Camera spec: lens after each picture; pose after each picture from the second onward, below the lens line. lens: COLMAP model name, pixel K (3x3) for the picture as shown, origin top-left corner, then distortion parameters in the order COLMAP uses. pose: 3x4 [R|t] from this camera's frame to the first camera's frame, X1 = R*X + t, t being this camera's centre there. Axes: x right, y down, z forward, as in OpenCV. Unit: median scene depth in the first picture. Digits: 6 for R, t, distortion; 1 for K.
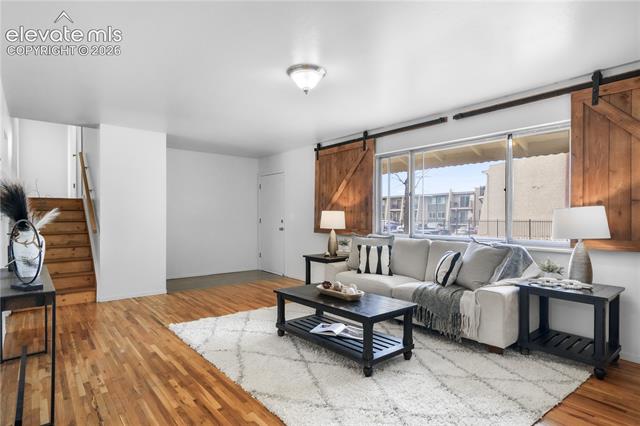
lens RADIAL K [[348.4, 0, 309.7], [0, 348.4, 214.8], [0, 0, 1]] dist [0.006389, 0.005592]
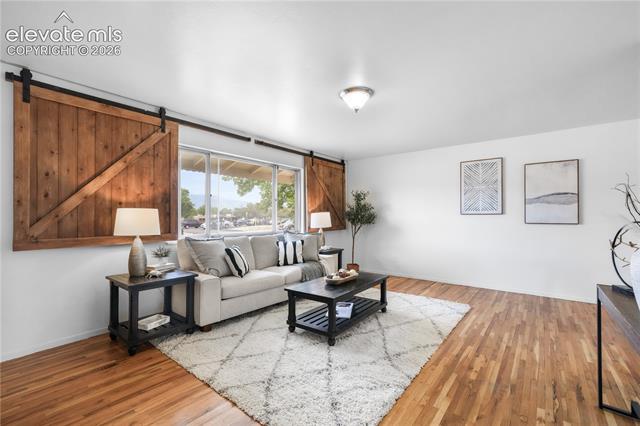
lens RADIAL K [[287.6, 0, 322.8], [0, 287.6, 215.1], [0, 0, 1]] dist [0.003366, 0.001932]
pose [[-0.241803, 0.006790, 0.970302, -0.893339], [-0.003637, 0.999962, -0.007904, 0.005486], [-0.970319, -0.005440, -0.241769, 1.313070]]
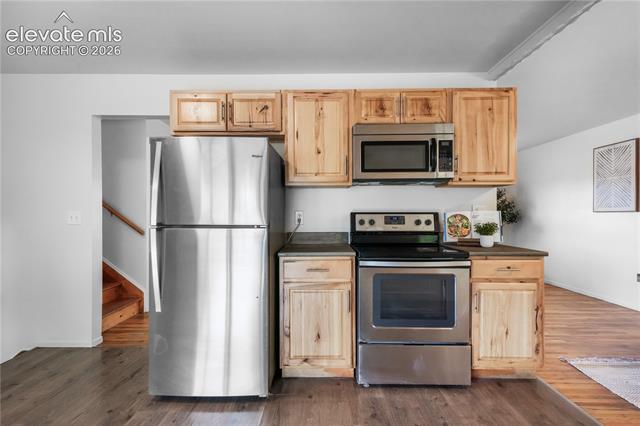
lens RADIAL K [[319.2, 0, 323.5], [0, 319.2, 213.9], [0, 0, 1]] dist [0.018790, 0.000130]
pose [[0.617271, 0.005785, 0.786729, -1.459454], [-0.004318, 0.999983, -0.003965, 0.006849], [-0.786739, -0.000950, 0.617285, 0.251445]]
